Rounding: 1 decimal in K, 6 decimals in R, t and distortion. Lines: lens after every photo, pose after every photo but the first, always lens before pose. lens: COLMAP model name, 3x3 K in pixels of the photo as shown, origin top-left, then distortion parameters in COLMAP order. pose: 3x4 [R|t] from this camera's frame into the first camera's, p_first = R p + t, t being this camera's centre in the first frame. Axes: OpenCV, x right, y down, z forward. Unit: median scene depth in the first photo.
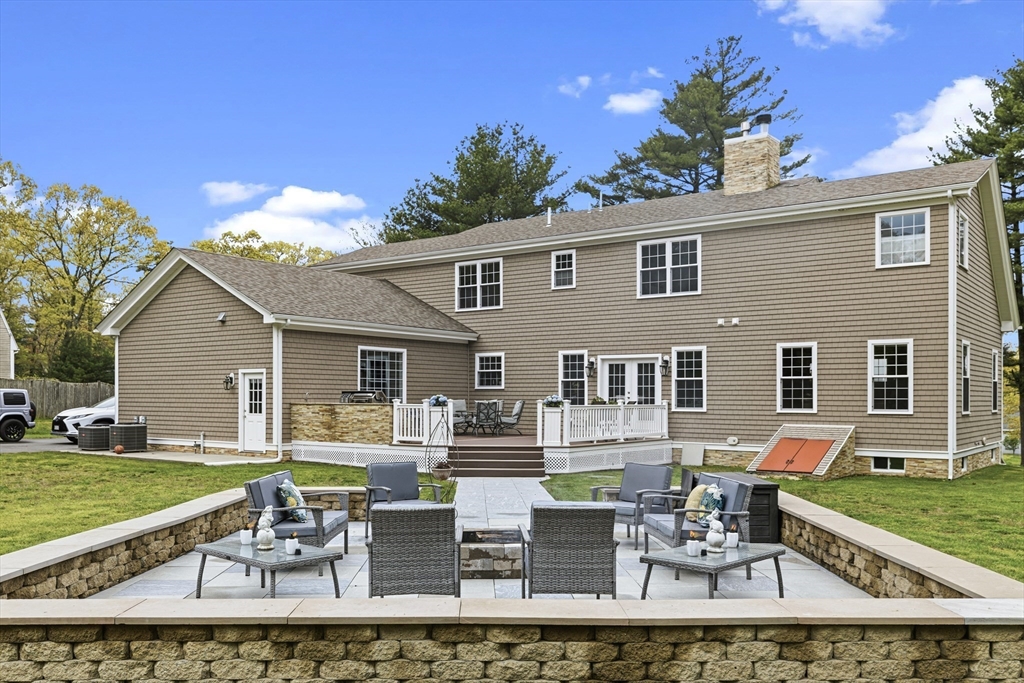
lens RADIAL K [[900.6, 0, 501.9], [0, 900.6, 399.2], [0, 0, 1]] dist [-0.036927, 0.028440]
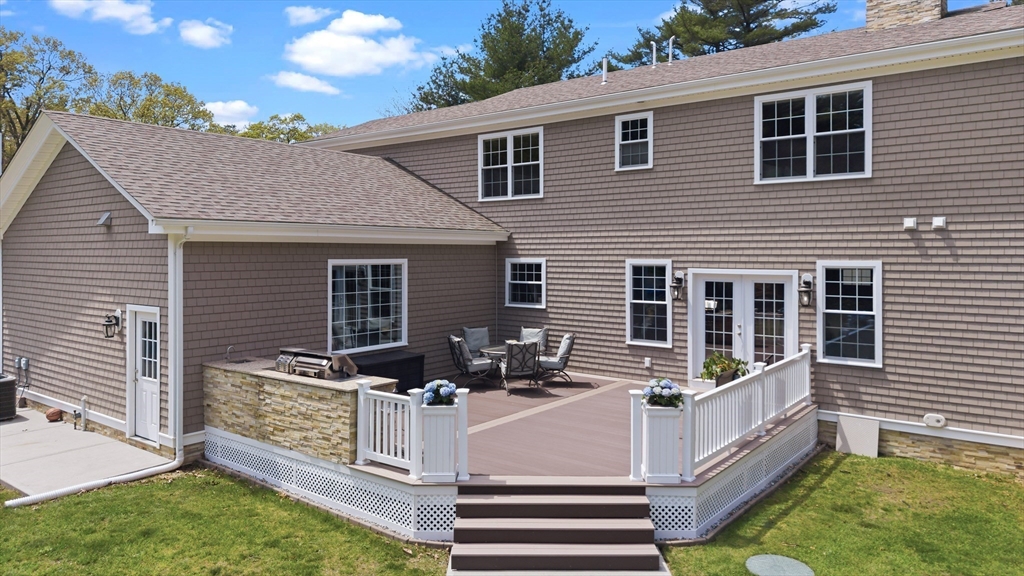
lens RADIAL K [[696.7, 0, 489.9], [0, 696.7, 250.5], [0, 0, 1]] dist [0.031119, -0.021154]
pose [[0.999000, -0.001993, -0.044660, -0.018816], [0.001995, 0.999998, 0.000010, -0.064374], [0.044660, -0.000099, 0.999002, 0.485187]]
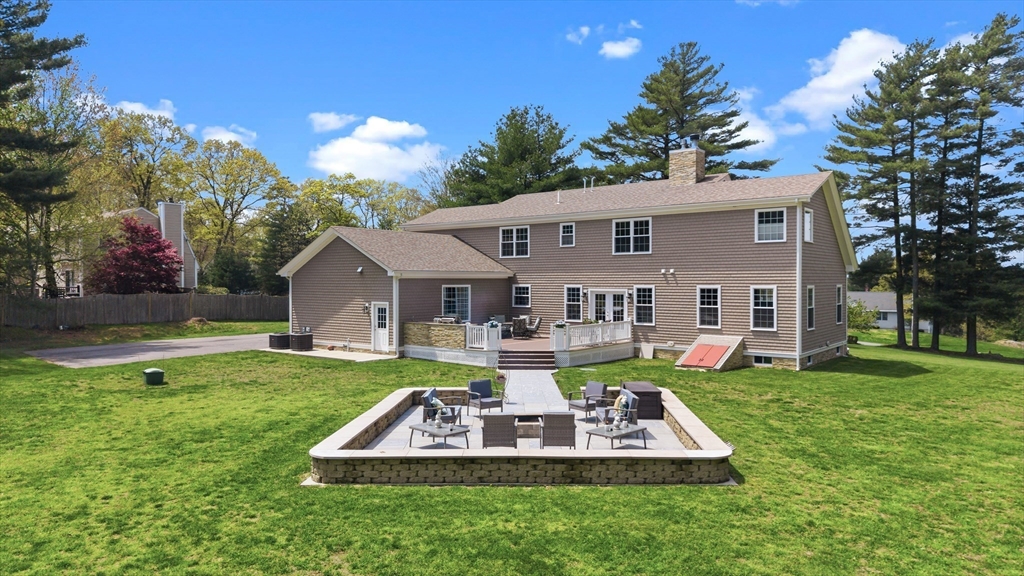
lens RADIAL K [[696.7, 0, 509.1], [0, 696.7, 288.1], [0, 0, 1]] dist [0.031119, -0.021154]
pose [[0.999641, -0.002741, -0.026636, -0.002975], [0.003118, 0.999895, 0.014144, -0.069948], [0.026594, -0.014222, 0.999545, -0.263251]]
